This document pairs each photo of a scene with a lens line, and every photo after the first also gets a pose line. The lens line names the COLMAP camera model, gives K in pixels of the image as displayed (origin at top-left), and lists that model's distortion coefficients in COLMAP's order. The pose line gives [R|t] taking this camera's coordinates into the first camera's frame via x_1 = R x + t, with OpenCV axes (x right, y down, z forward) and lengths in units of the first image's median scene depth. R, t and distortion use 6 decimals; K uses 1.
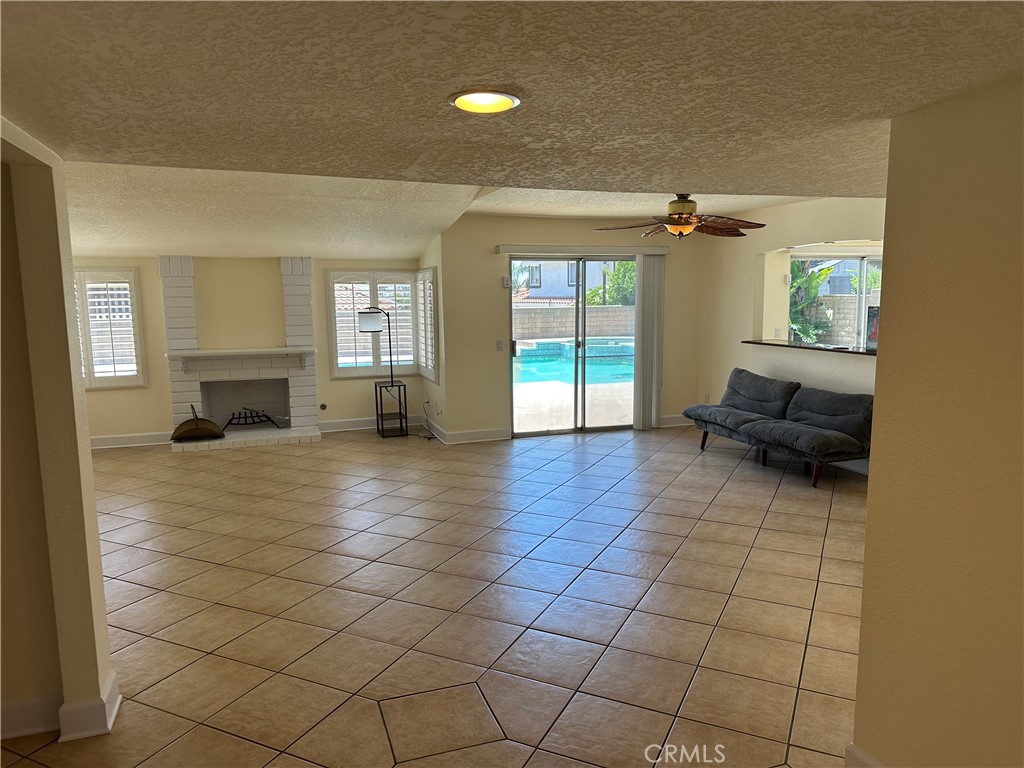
lens RADIAL K [[721.0, 0, 513.8], [0, 721.0, 386.9], [0, 0, 1]] dist [0.138728, -0.202824]
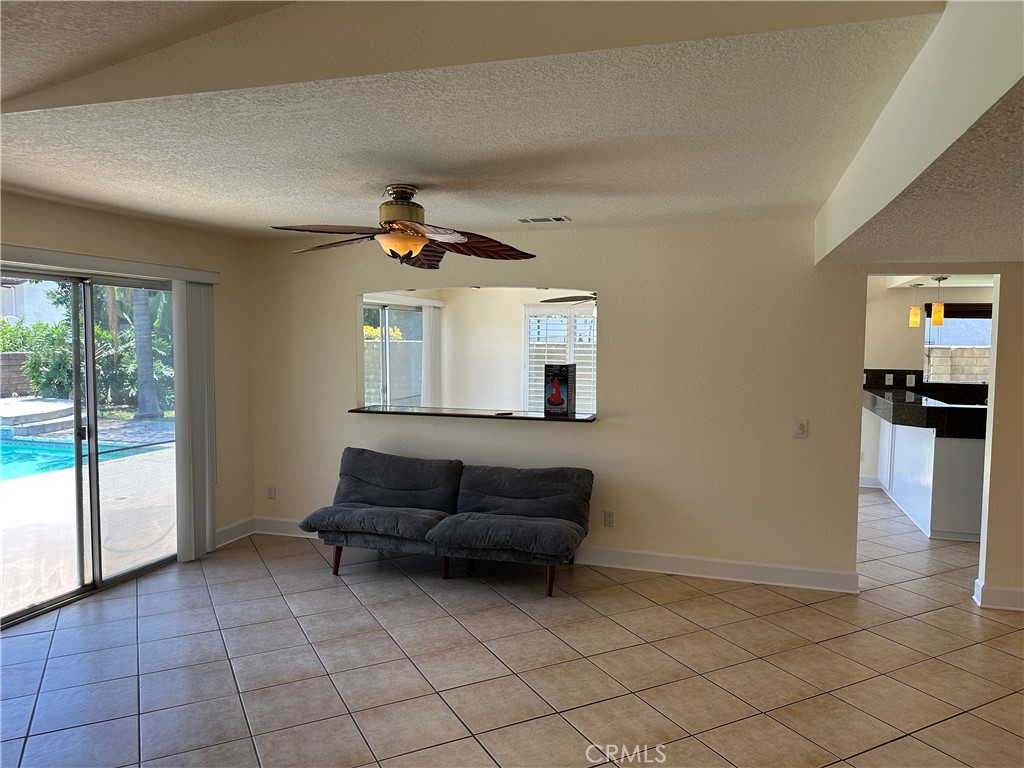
lens RADIAL K [[721.0, 0, 513.8], [0, 721.0, 386.9], [0, 0, 1]] dist [0.138728, -0.202824]
pose [[0.598603, -0.041705, 0.799959, -0.173499], [0.092462, 0.995566, -0.017285, -0.058629], [-0.795692, 0.084313, 0.599805, 0.432838]]
